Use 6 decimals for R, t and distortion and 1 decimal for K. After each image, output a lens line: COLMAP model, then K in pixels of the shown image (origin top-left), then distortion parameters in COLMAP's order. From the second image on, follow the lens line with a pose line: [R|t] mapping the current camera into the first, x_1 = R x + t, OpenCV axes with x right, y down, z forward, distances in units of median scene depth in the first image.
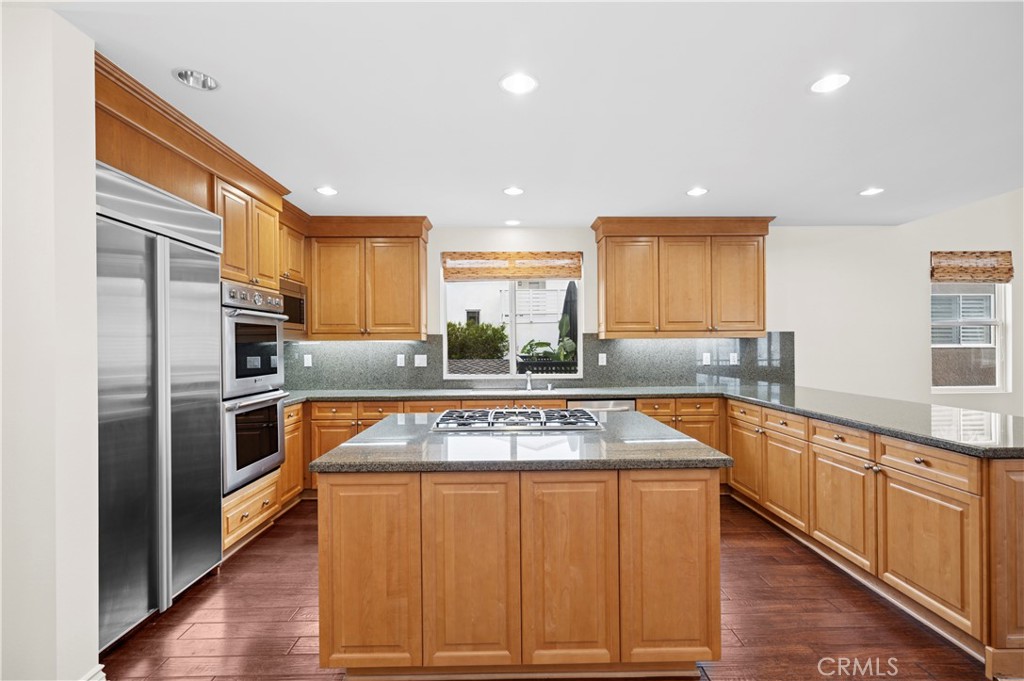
lens RADIAL K [[476.0, 0, 512.6], [0, 476.0, 347.1], [0, 0, 1]] dist [0.003841, -0.000914]
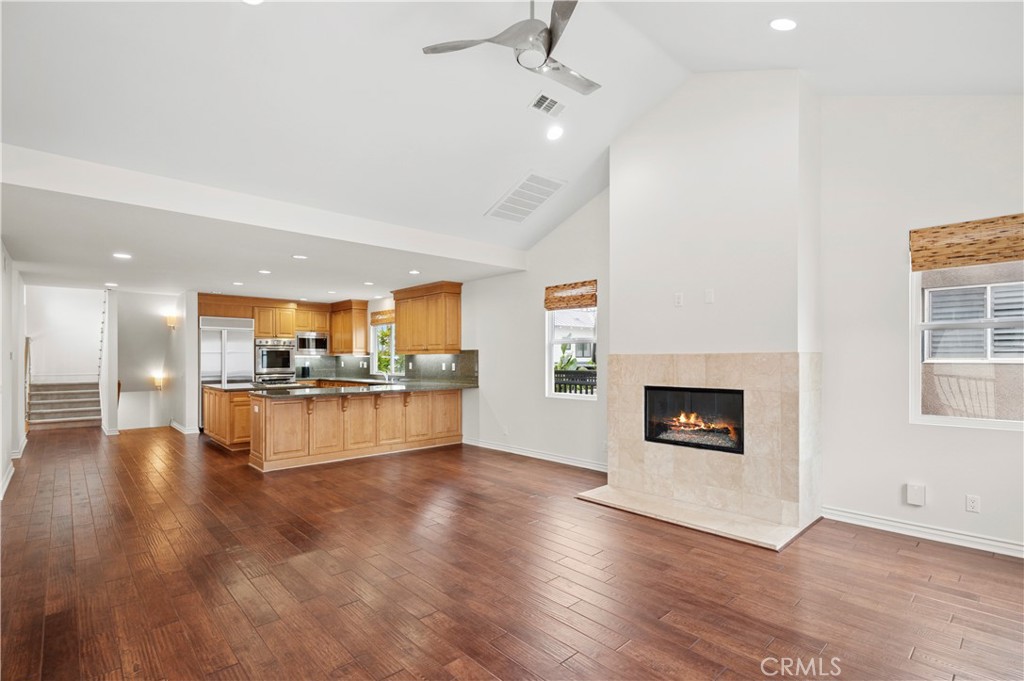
lens RADIAL K [[476.0, 0, 509.5], [0, 476.0, 359.2], [0, 0, 1]] dist [0.003841, -0.000914]
pose [[0.669730, 0.006915, -0.742572, 1.903702], [-0.003603, 0.999975, 0.006062, -0.012832], [0.742596, -0.001385, 0.669738, 0.064783]]
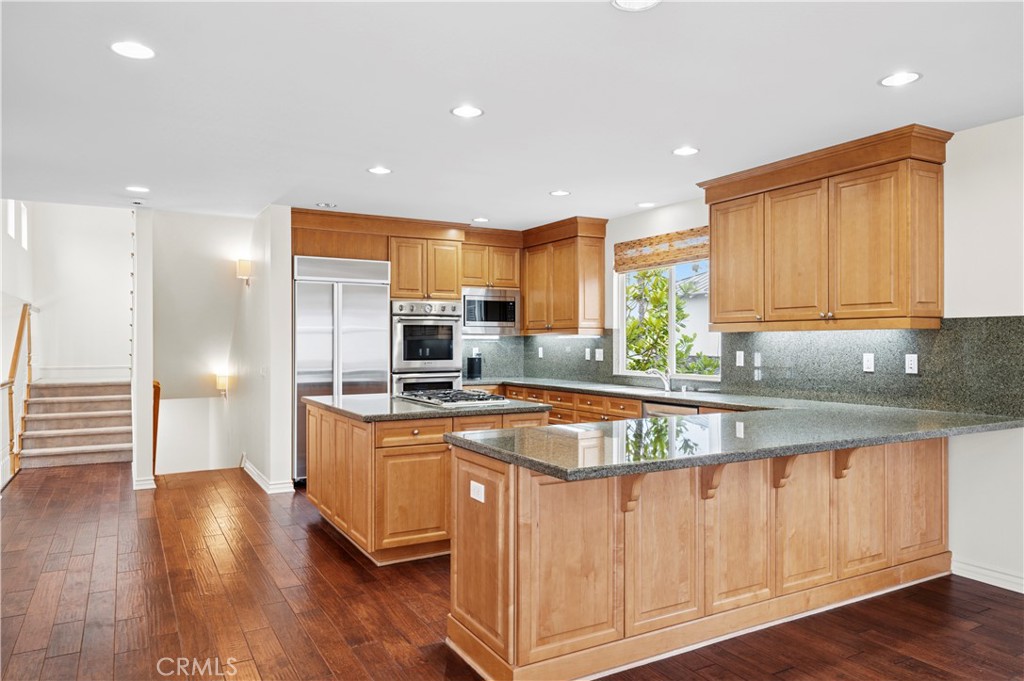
lens RADIAL K [[685.2, 0, 509.2], [0, 685.2, 345.3], [0, 0, 1]] dist [0.010296, 0.001714]
pose [[0.474918, 0.010850, -0.879963, 1.049995], [-0.004002, 0.999940, 0.010169, -0.005908], [0.880021, -0.001308, 0.474933, 0.150297]]
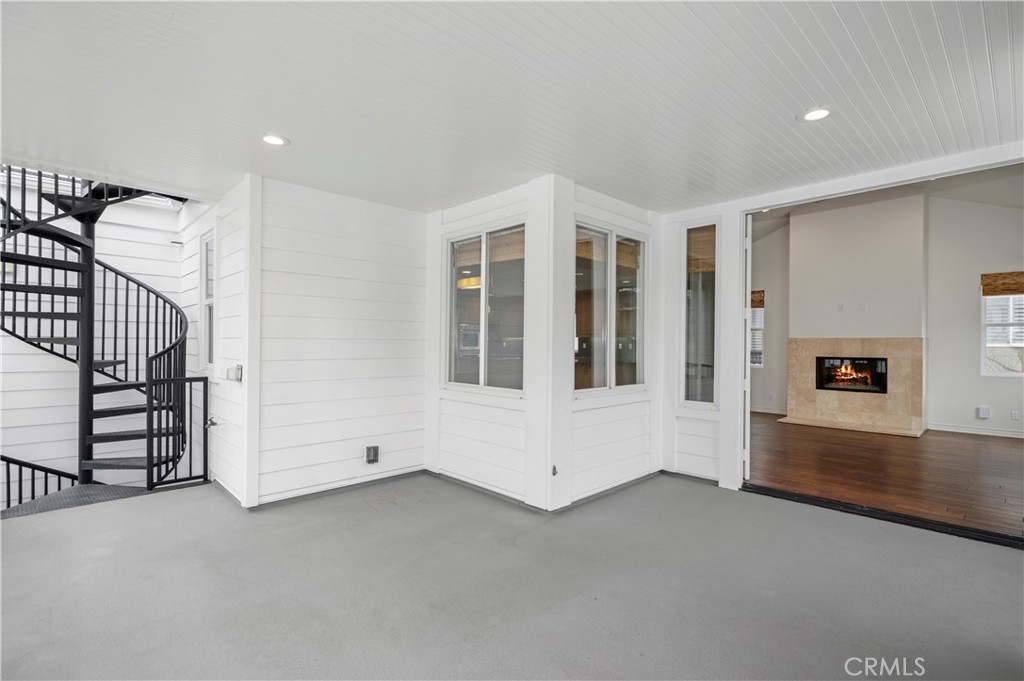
lens RADIAL K [[476.0, 0, 512.0], [0, 476.0, 341.1], [0, 0, 1]] dist [0.003841, -0.000914]
pose [[0.676386, 0.008674, -0.736496, 1.869241], [-0.013269, 0.999912, -0.000410, 0.007592], [0.736428, 0.010050, 0.676442, -1.014387]]
